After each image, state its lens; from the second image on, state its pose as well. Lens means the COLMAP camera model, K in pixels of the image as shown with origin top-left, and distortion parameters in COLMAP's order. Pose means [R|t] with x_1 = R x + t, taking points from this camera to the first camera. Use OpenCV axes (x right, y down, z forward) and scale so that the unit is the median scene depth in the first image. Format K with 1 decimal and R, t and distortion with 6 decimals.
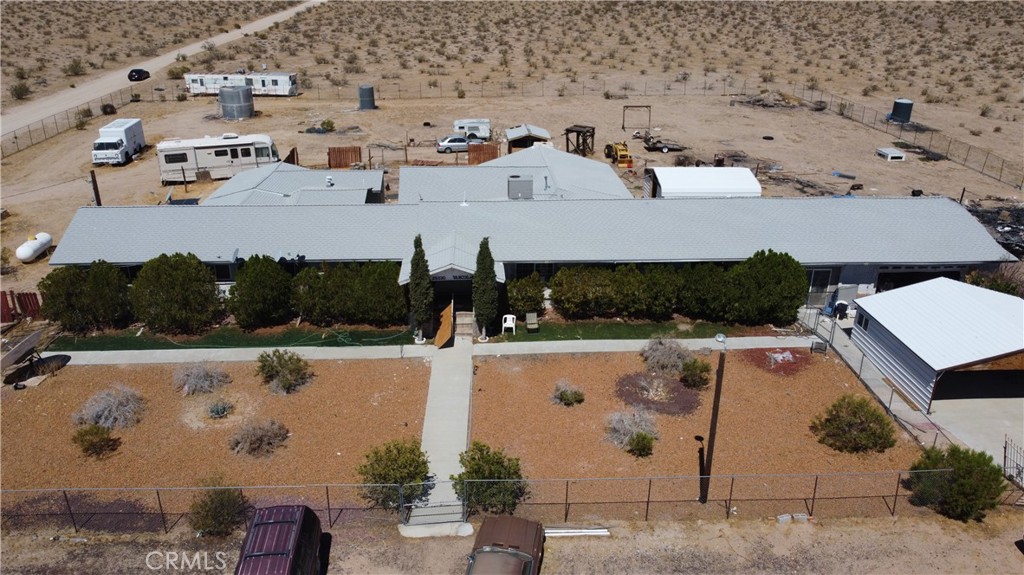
lens RADIAL K [[779.2, 0, 511.2], [0, 779.2, 283.6], [0, 0, 1]] dist [0.006077, -0.012690]
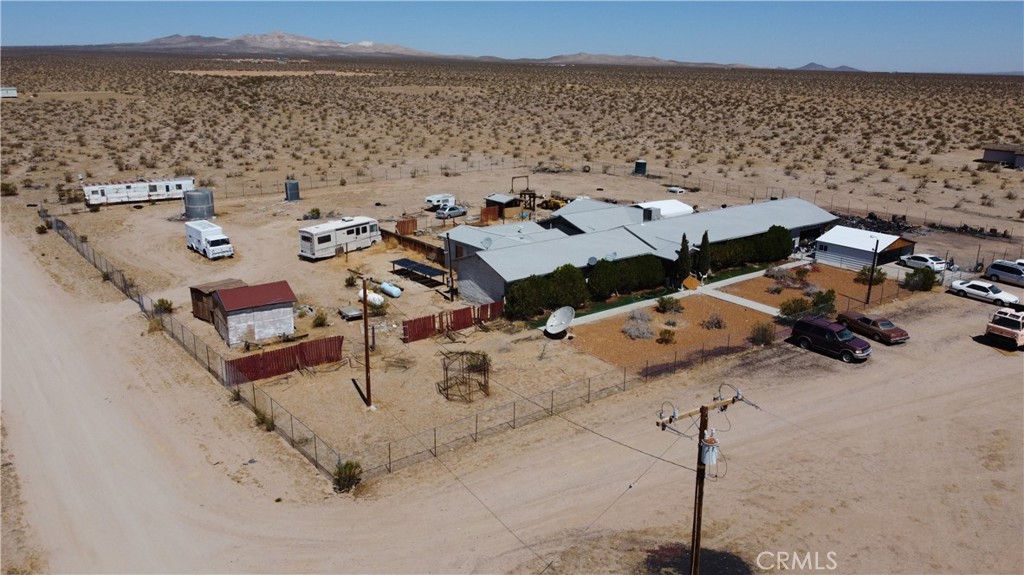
lens RADIAL K [[779.2, 0, 514.5], [0, 779.2, 286.4], [0, 0, 1]] dist [0.006077, -0.012690]
pose [[0.821200, -0.158329, 0.548235, -0.879376], [0.212502, 0.976486, -0.036298, 0.028403], [-0.529597, 0.146309, 0.835536, -0.228406]]
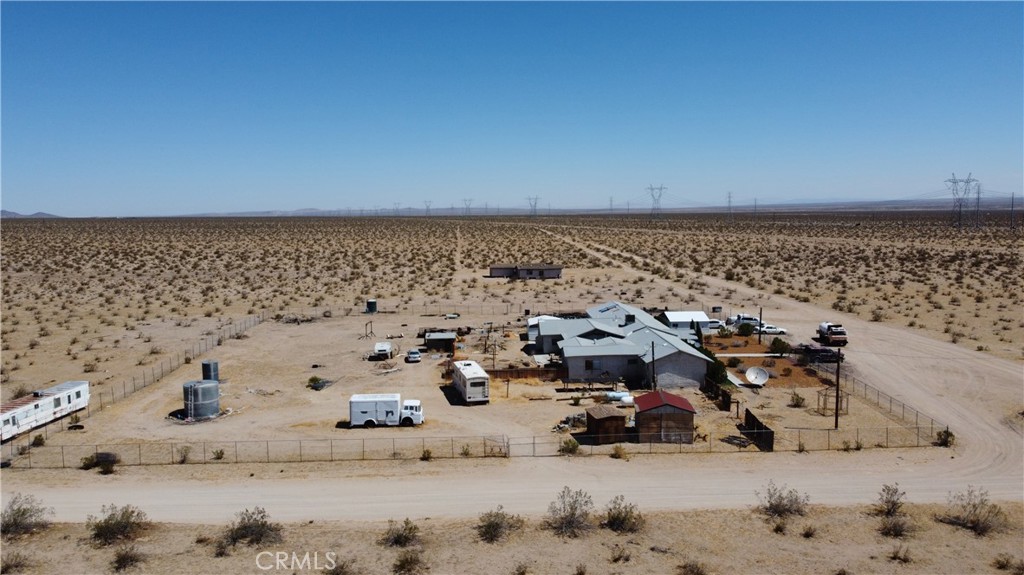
lens RADIAL K [[779.2, 0, 508.2], [0, 779.2, 287.7], [0, 0, 1]] dist [0.006077, -0.012690]
pose [[0.035360, -0.114095, 0.992840, -1.781294], [0.390016, 0.916260, 0.091404, -0.424708], [-0.920129, 0.383992, 0.076898, 0.780488]]
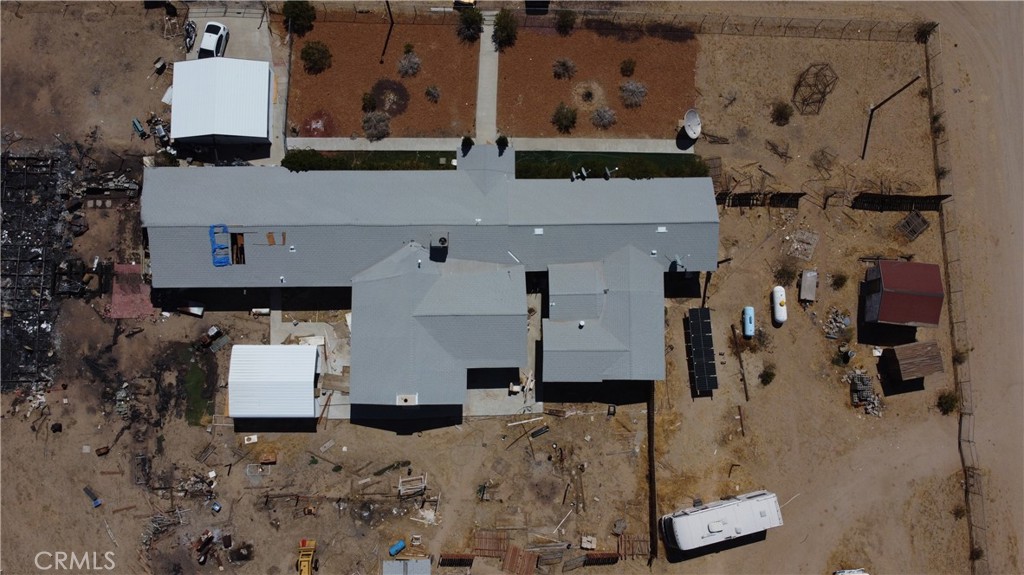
lens RADIAL K [[779.2, 0, 517.2], [0, 779.2, 286.0], [0, 0, 1]] dist [0.006077, -0.012690]
pose [[-0.997684, -0.058712, -0.034337, -0.060949], [-0.018130, -0.256999, 0.966242, -1.068805], [-0.065555, 0.964626, 0.255340, 0.480488]]
